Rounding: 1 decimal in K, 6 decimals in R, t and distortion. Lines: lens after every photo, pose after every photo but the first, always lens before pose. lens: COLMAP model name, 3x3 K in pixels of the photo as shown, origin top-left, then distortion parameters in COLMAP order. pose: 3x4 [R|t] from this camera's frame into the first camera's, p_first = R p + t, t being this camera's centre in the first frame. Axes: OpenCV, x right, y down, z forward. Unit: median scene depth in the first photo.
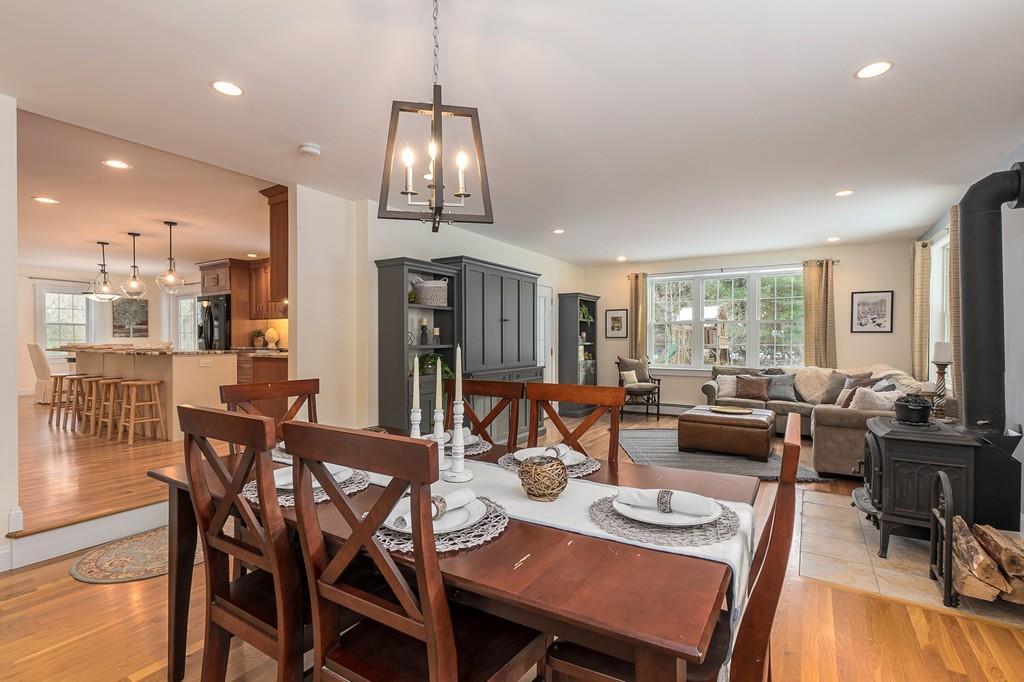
lens RADIAL K [[468.0, 0, 511.0], [0, 468.0, 344.6], [0, 0, 1]] dist [-0.000305, -0.000216]
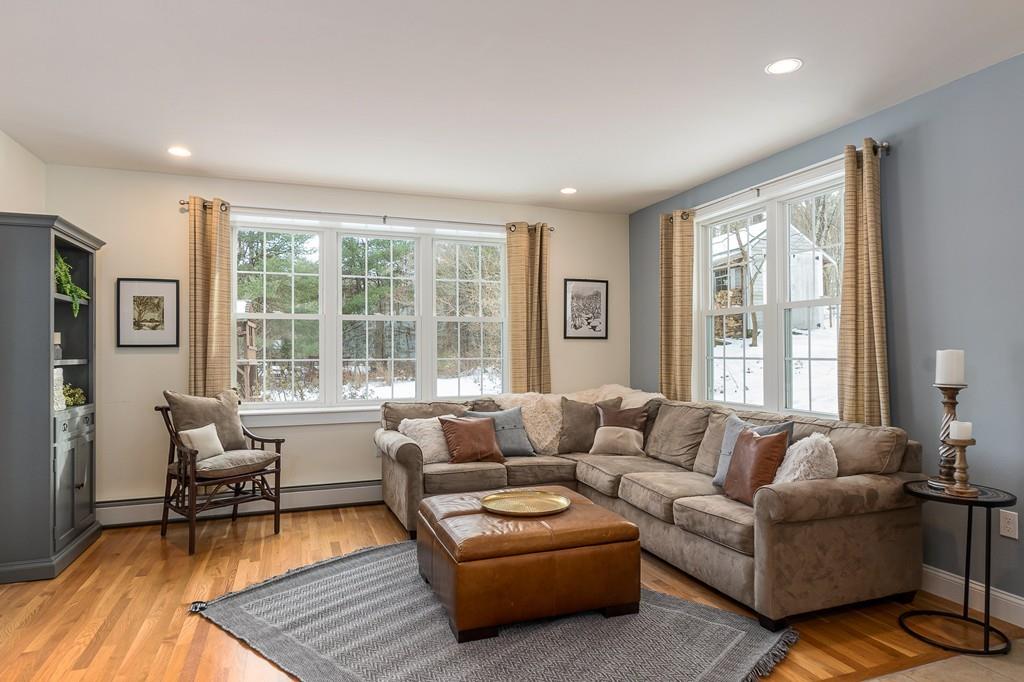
lens RADIAL K [[603.9, 0, 516.1], [0, 603.9, 344.8], [0, 0, 1]] dist [0.001674, -0.002253]
pose [[0.608823, 0.003453, 0.793299, -0.002355], [0.014049, 0.999787, -0.015135, -0.004256], [-0.793182, 0.020360, 0.608644, 0.498663]]
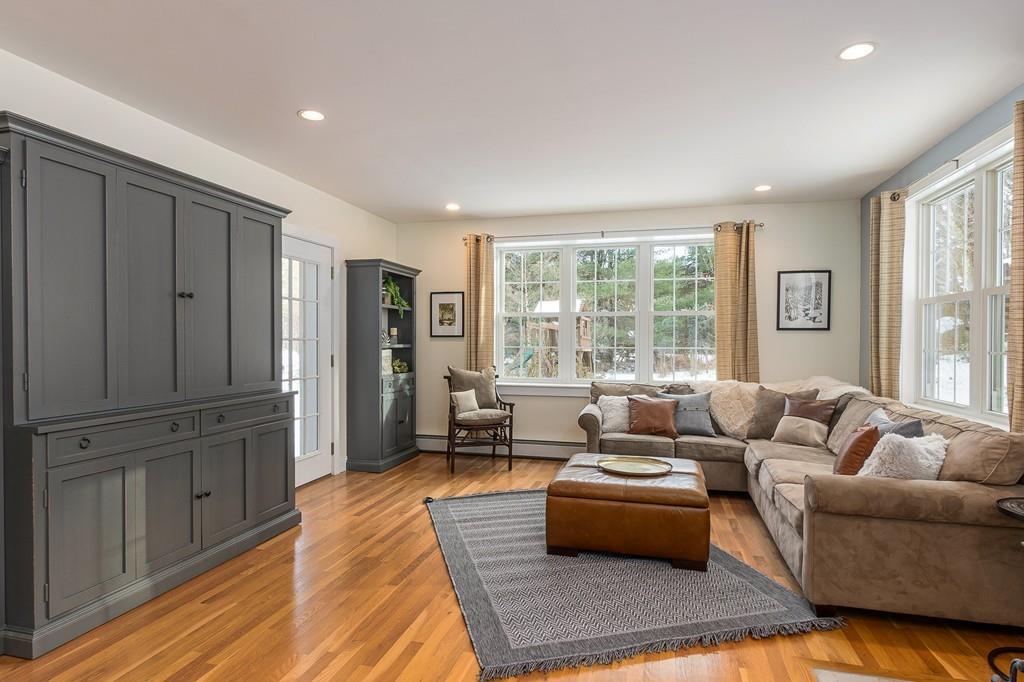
lens RADIAL K [[549.6, 0, 507.1], [0, 549.6, 345.4], [0, 0, 1]] dist [-0.000775, -0.000869]
pose [[0.956042, -0.000996, 0.293227, 0.103099], [0.001404, 0.999998, -0.001181, -0.002305], [-0.293225, 0.001541, 0.956042, 0.323738]]
